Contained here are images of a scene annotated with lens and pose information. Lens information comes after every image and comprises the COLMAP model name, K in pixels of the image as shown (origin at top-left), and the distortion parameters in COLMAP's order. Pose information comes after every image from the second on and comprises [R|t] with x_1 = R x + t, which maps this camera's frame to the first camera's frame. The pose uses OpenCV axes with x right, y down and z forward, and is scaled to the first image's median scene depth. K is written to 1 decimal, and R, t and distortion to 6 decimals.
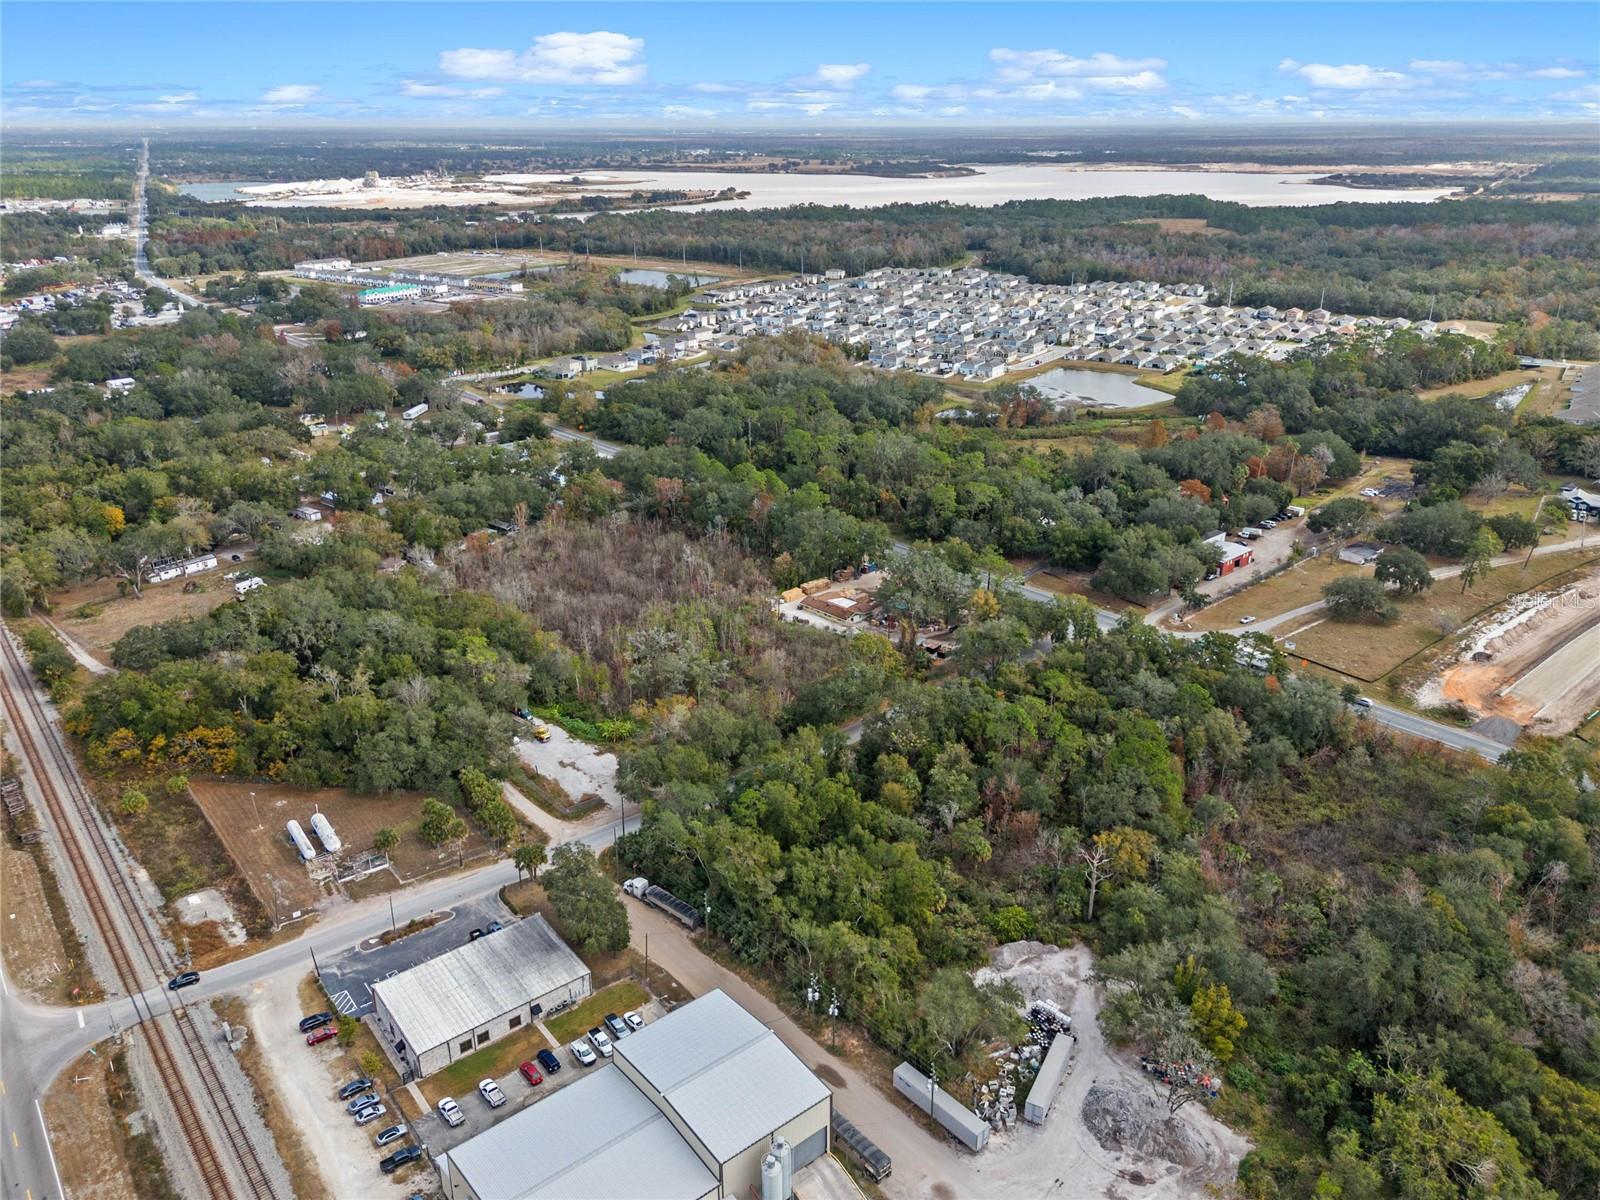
lens RADIAL K [[1170.7, 0, 794.2], [0, 1170.7, 605.2], [0, 0, 1]] dist [0.055482, -0.047049]
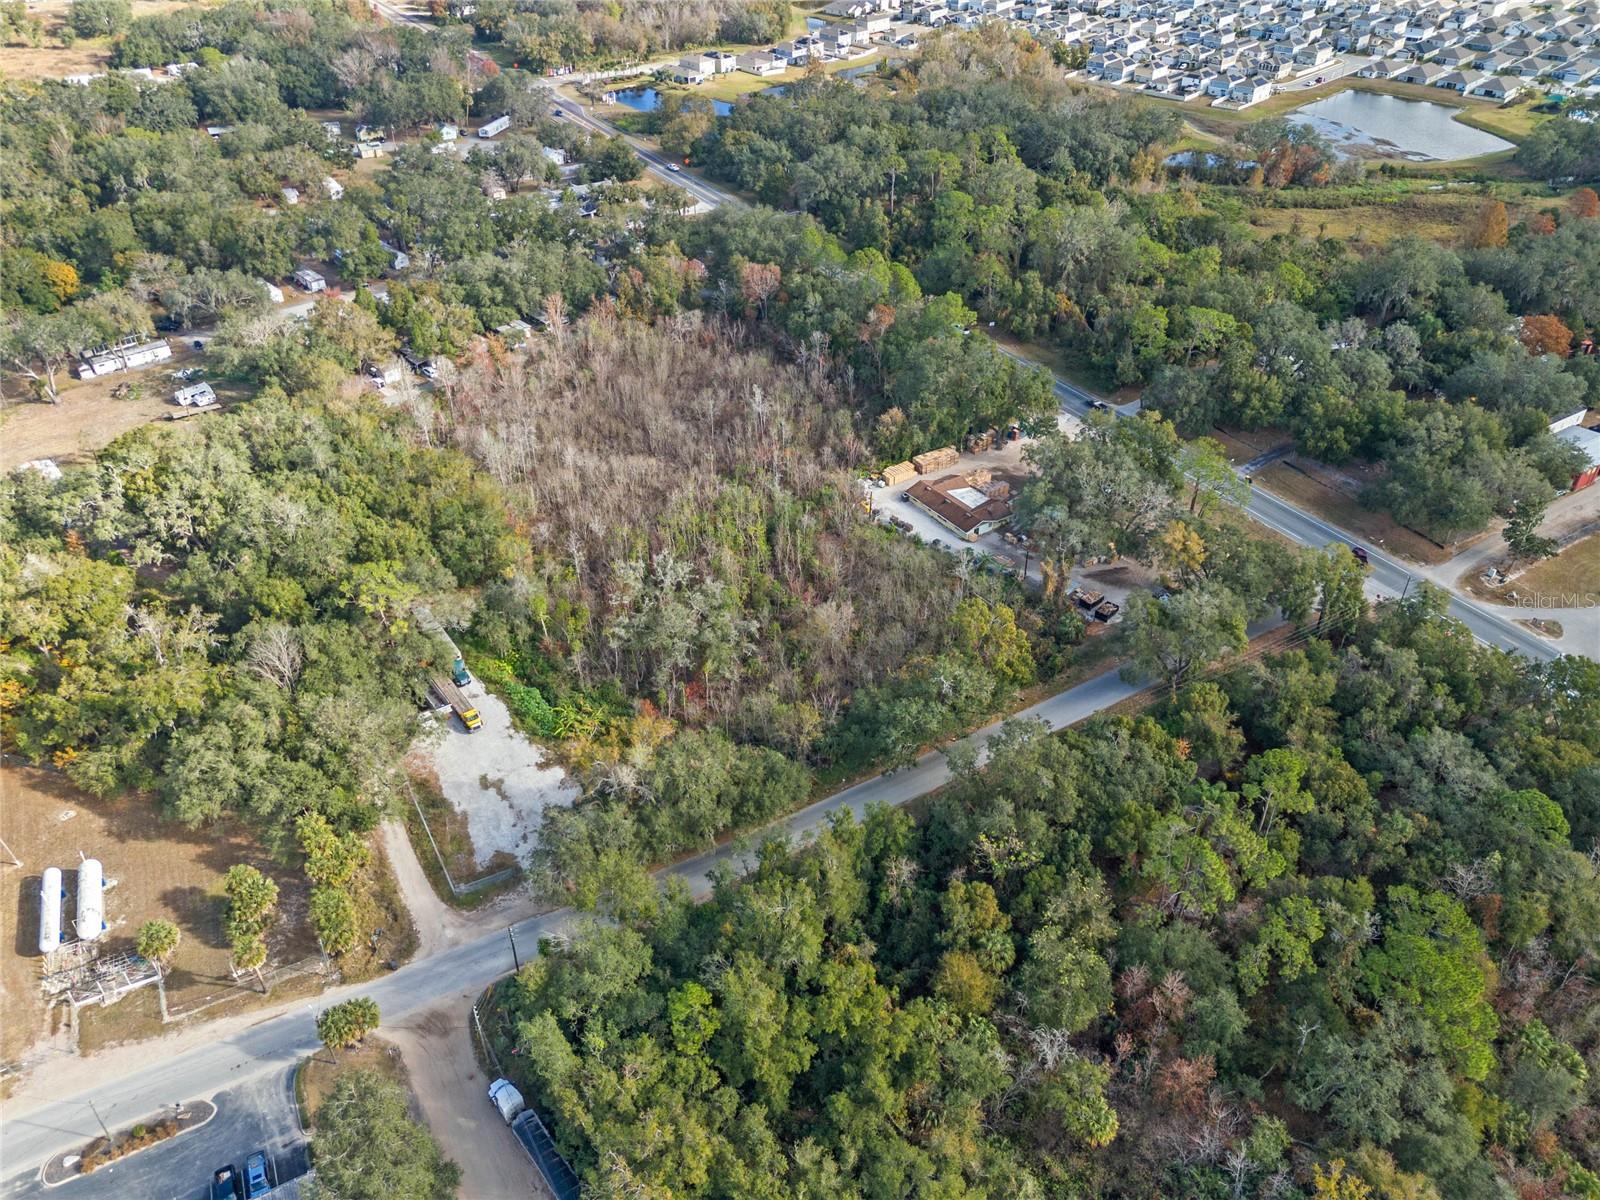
lens RADIAL K [[1170.7, 0, 788.1], [0, 1170.7, 603.8], [0, 0, 1]] dist [0.055482, -0.047049]
pose [[0.983889, 0.103648, -0.145670, 0.036875], [-0.065326, 0.966880, 0.246729, -0.086803], [0.166419, -0.233238, 0.958074, 0.260897]]
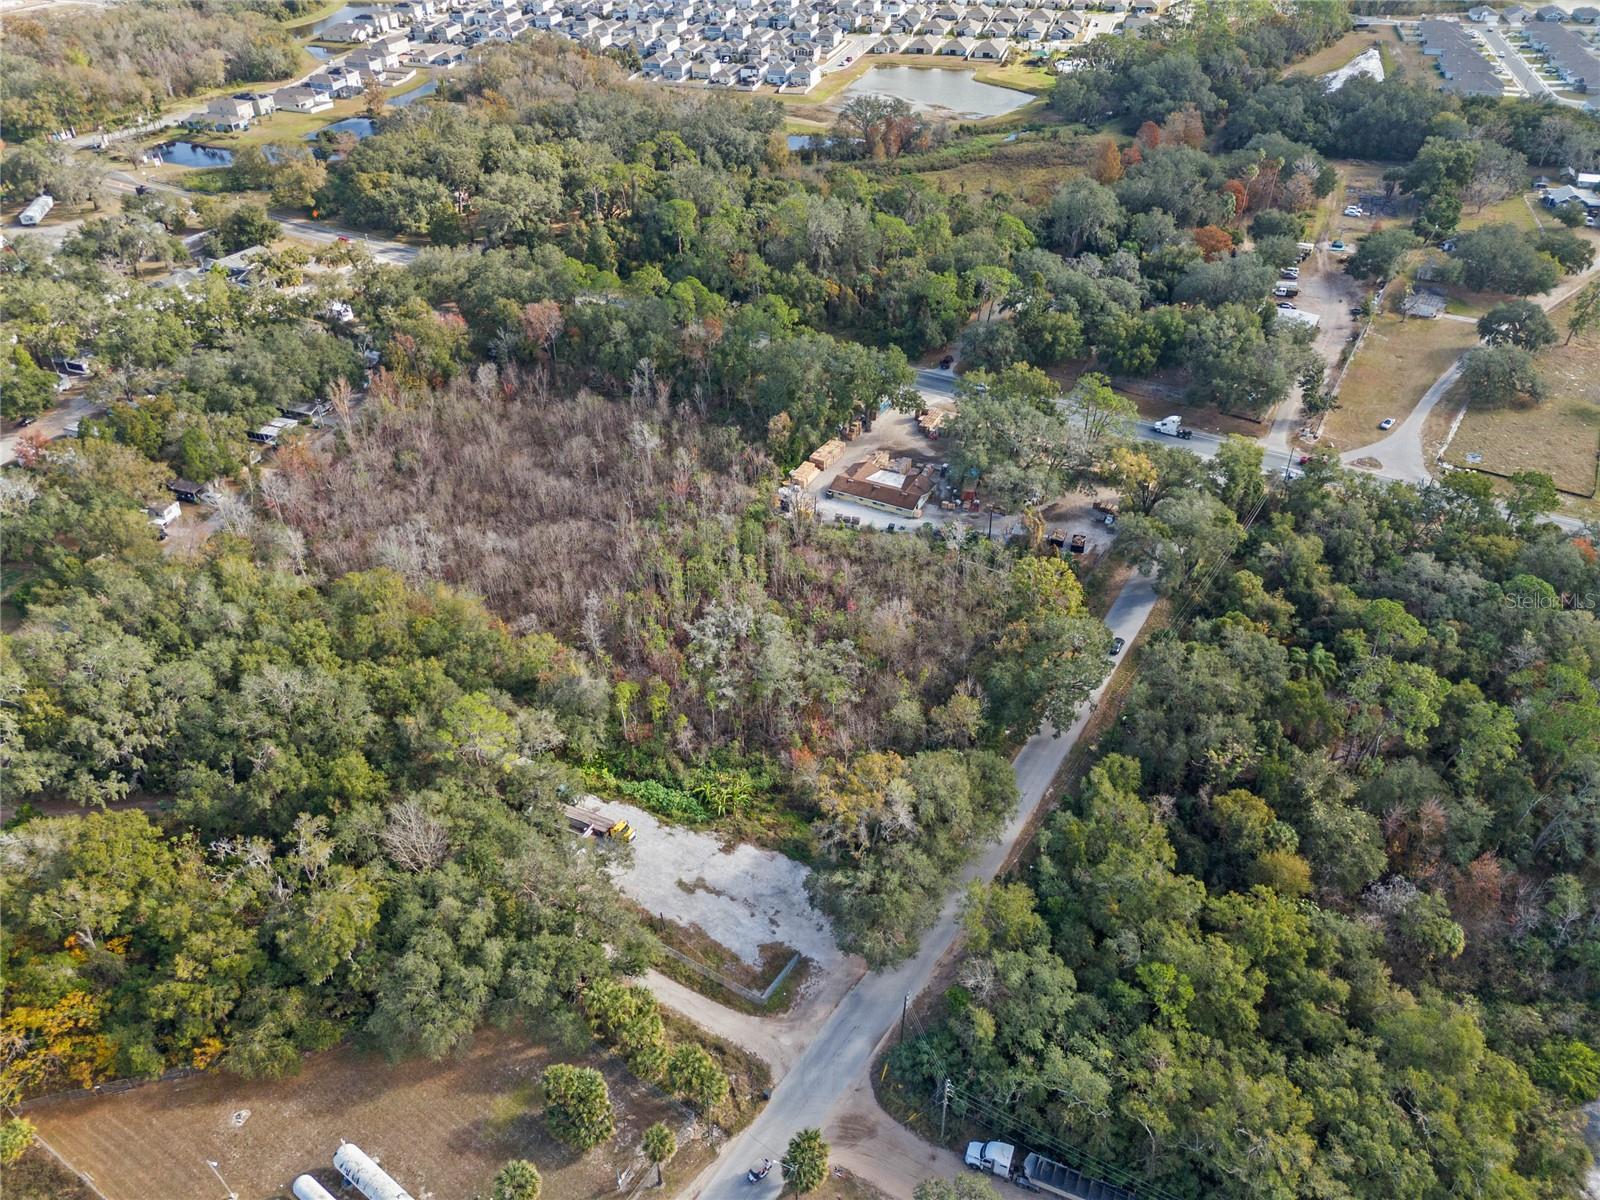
lens RADIAL K [[1170.7, 0, 799.7], [0, 1170.7, 610.5], [0, 0, 1]] dist [0.055482, -0.047049]
pose [[0.951064, -0.186595, 0.246292, -0.166446], [0.120960, 0.958293, 0.258927, -0.097065], [-0.284335, -0.216465, 0.933968, 0.278735]]
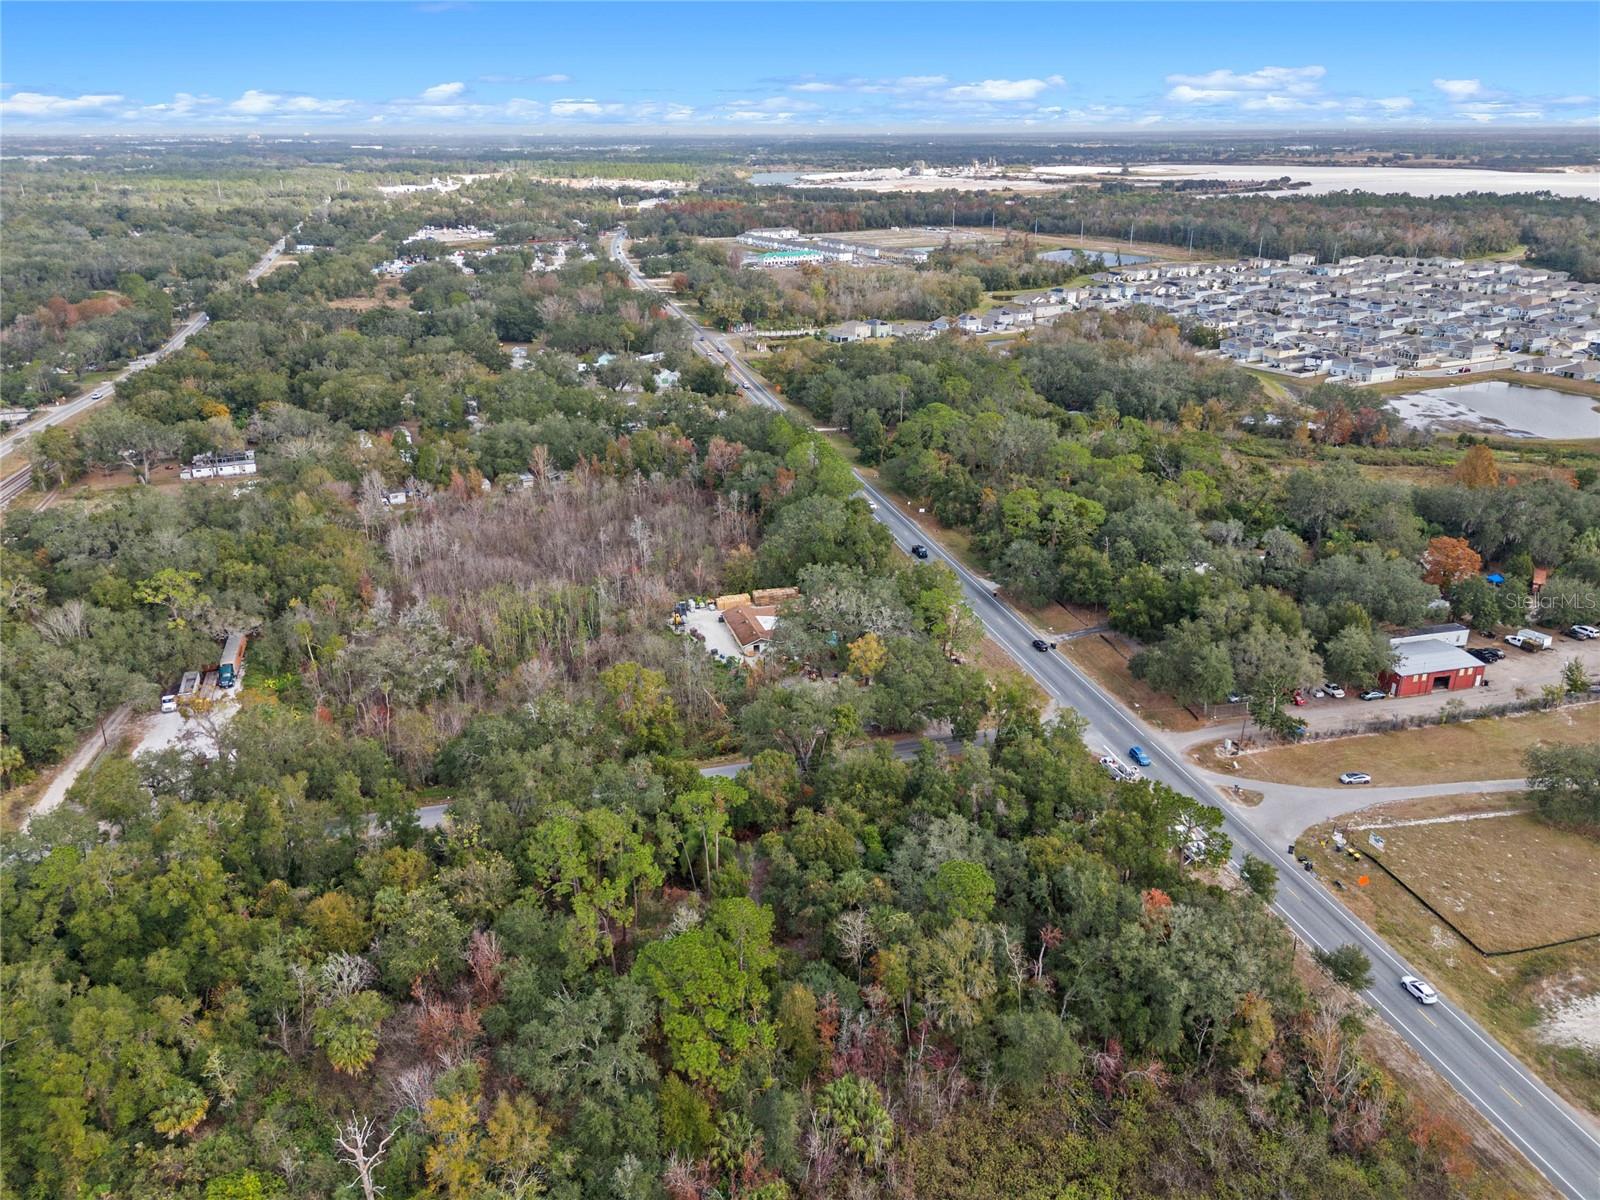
lens RADIAL K [[1170.7, 0, 787.1], [0, 1170.7, 595.3], [0, 0, 1]] dist [0.055482, -0.047049]
pose [[0.887253, 0.169544, -0.428995, 0.298869], [-0.173716, 0.984347, 0.029746, -0.035179], [0.427323, 0.048131, 0.902817, 0.296185]]
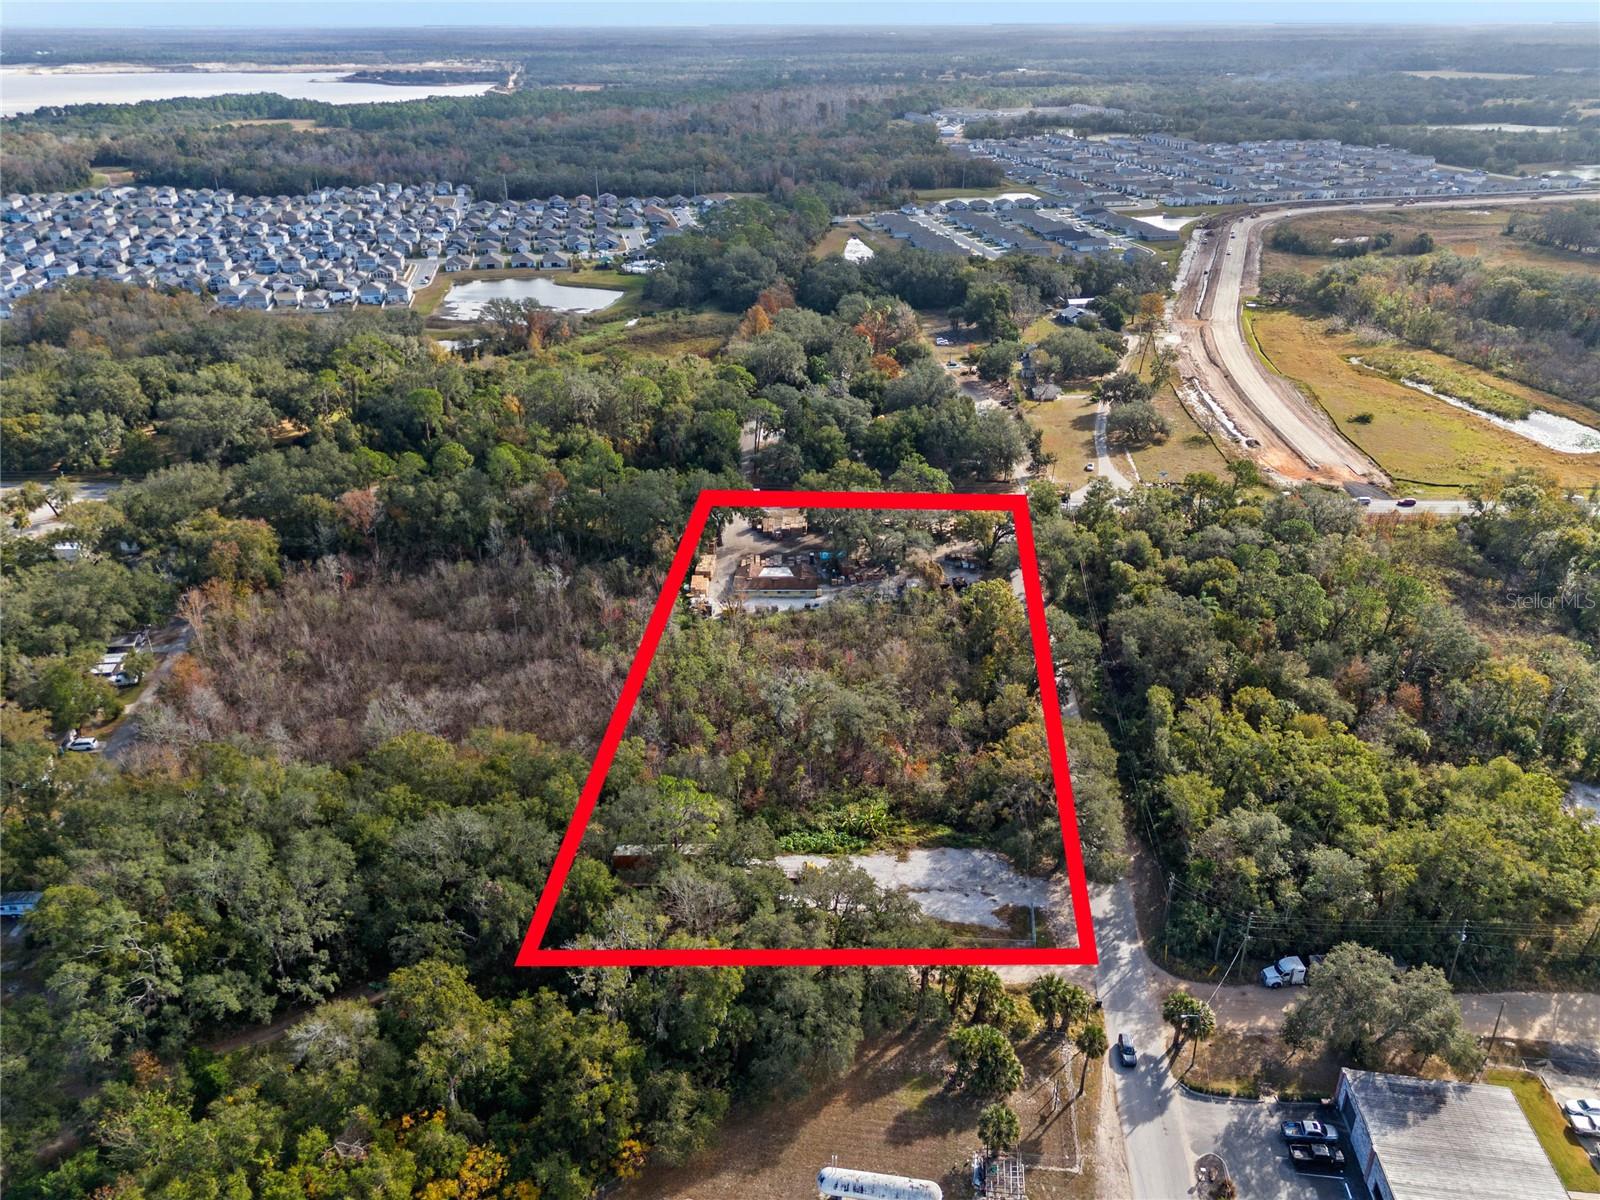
lens RADIAL K [[1170.7, 0, 804.8], [0, 1170.7, 592.7], [0, 0, 1]] dist [0.055482, -0.047049]
pose [[0.697031, -0.310800, 0.646182, -0.384904], [0.271687, 0.948460, 0.163123, -0.094660], [-0.663577, 0.061857, 0.745546, 0.331873]]
